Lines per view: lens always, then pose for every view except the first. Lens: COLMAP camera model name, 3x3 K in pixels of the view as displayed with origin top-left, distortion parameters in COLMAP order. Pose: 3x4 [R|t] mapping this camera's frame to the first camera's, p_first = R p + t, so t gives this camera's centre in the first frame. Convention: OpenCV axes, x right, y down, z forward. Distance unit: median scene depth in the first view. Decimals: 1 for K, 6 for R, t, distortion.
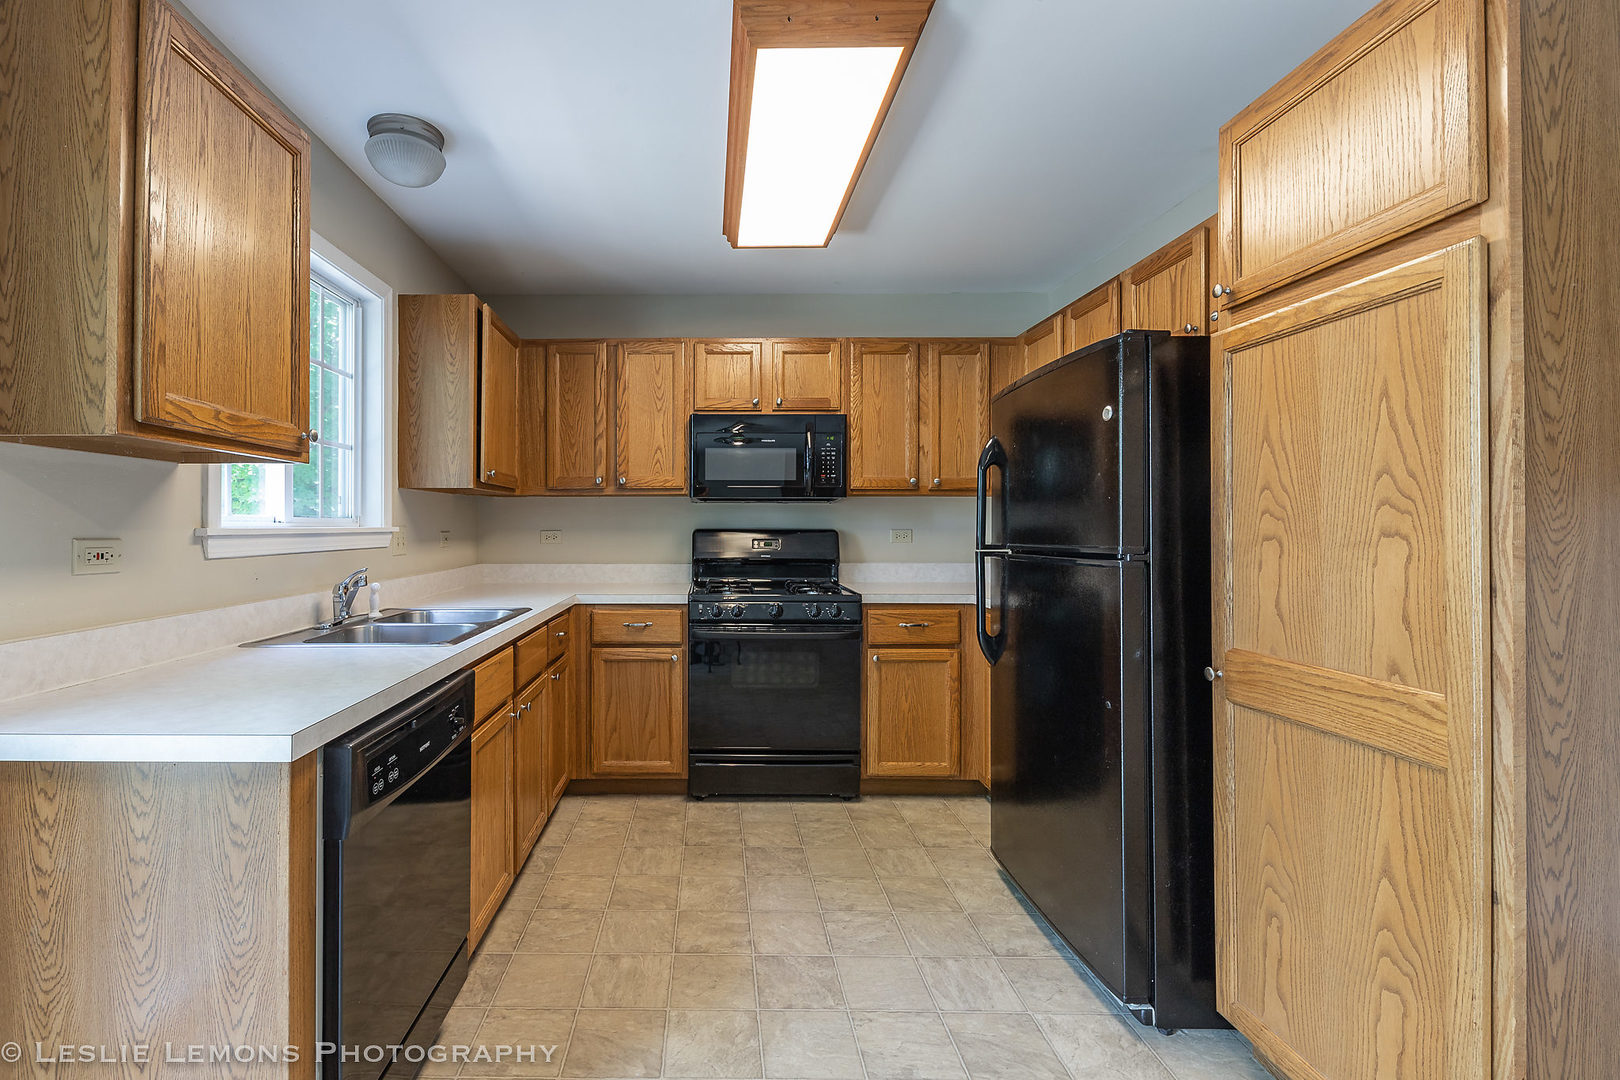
lens RADIAL K [[727.9, 0, 704.4], [0, 727.9, 522.9], [0, 0, 1]] dist [0.013152, -0.004650]
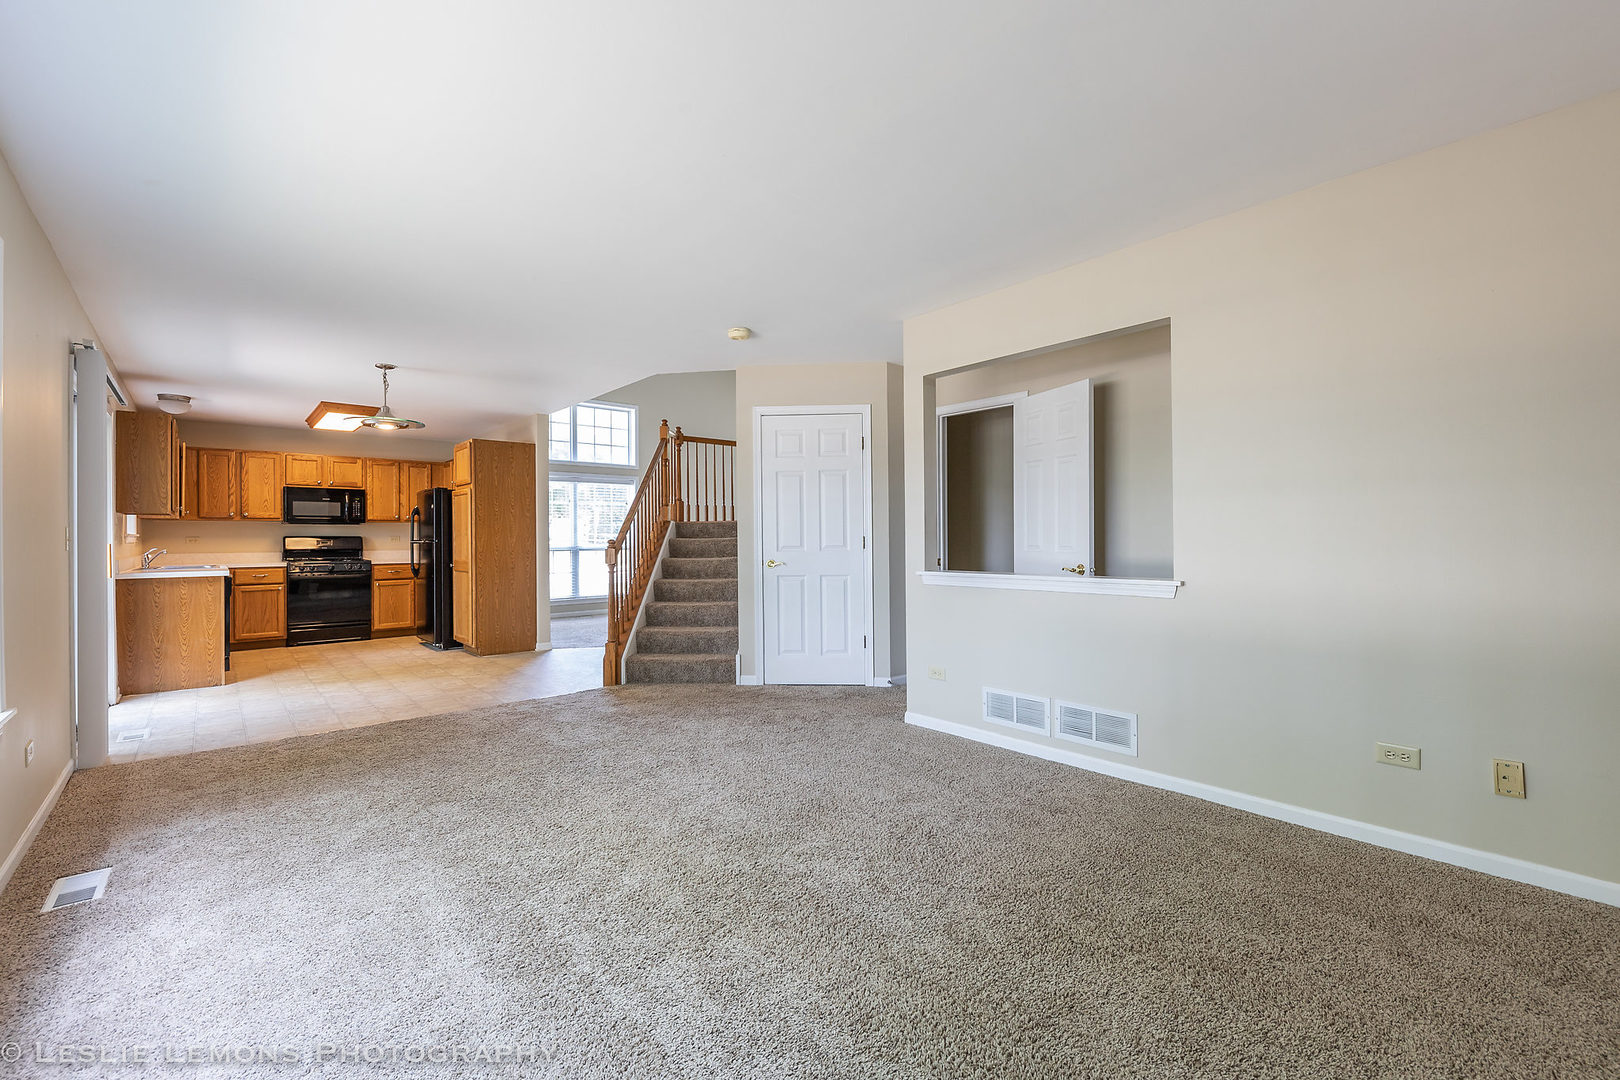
lens RADIAL K [[687.2, 0, 817.9], [0, 687.2, 540.1], [0, 0, 1]] dist [0.014790, -0.004574]
pose [[0.745948, -0.005482, 0.665982, -0.268435], [0.000844, 0.999973, 0.007285, 0.008525], [-0.666004, -0.004872, 0.745932, -2.152329]]
